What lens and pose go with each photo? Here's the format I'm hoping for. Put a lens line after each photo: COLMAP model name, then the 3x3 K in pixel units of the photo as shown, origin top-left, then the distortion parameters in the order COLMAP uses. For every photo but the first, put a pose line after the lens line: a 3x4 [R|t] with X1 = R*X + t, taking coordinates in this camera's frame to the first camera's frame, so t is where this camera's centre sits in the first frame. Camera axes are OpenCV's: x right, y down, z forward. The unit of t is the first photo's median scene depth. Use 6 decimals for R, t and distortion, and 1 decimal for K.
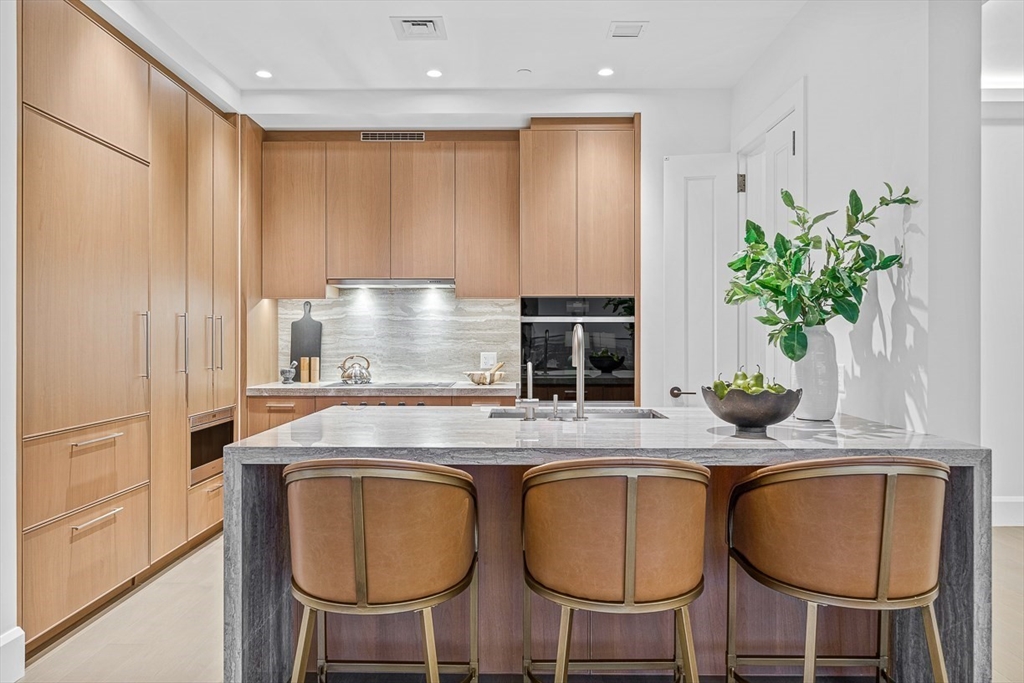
lens RADIAL K [[704.8, 0, 511.1], [0, 704.8, 343.2], [0, 0, 1]] dist [-0.010803, 0.008075]
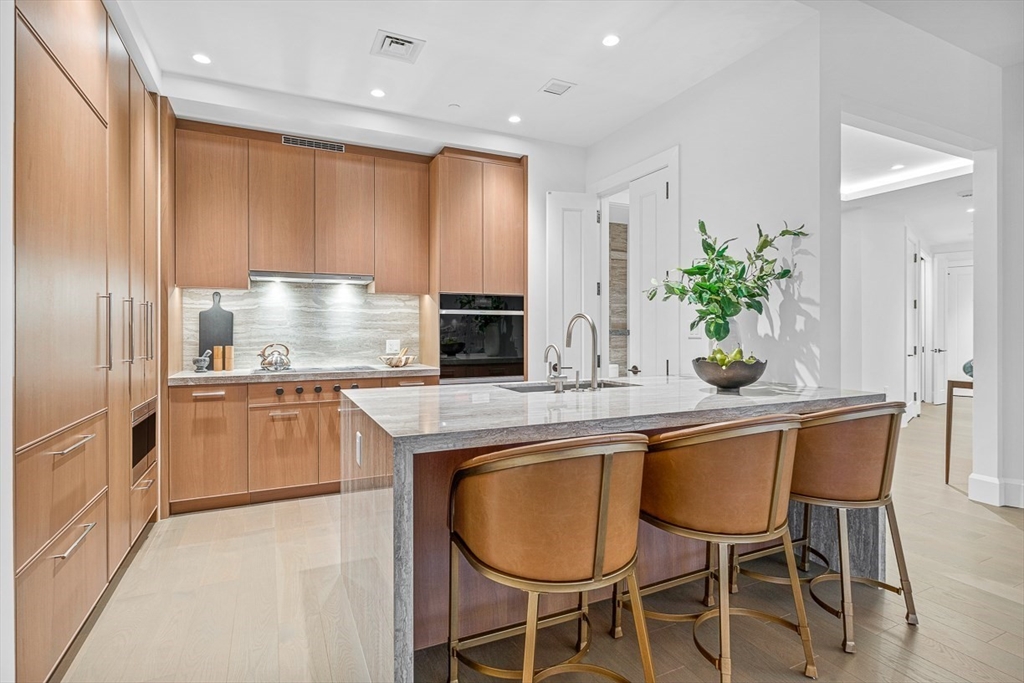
lens RADIAL K [[511.6, 0, 513.8], [0, 511.6, 336.6], [0, 0, 1]] dist [-0.002750, -0.002192]
pose [[0.897988, -0.005669, 0.439983, -0.259946], [0.005172, 0.999984, 0.002329, 0.007316], [-0.439989, 0.000184, 0.898003, 0.155711]]
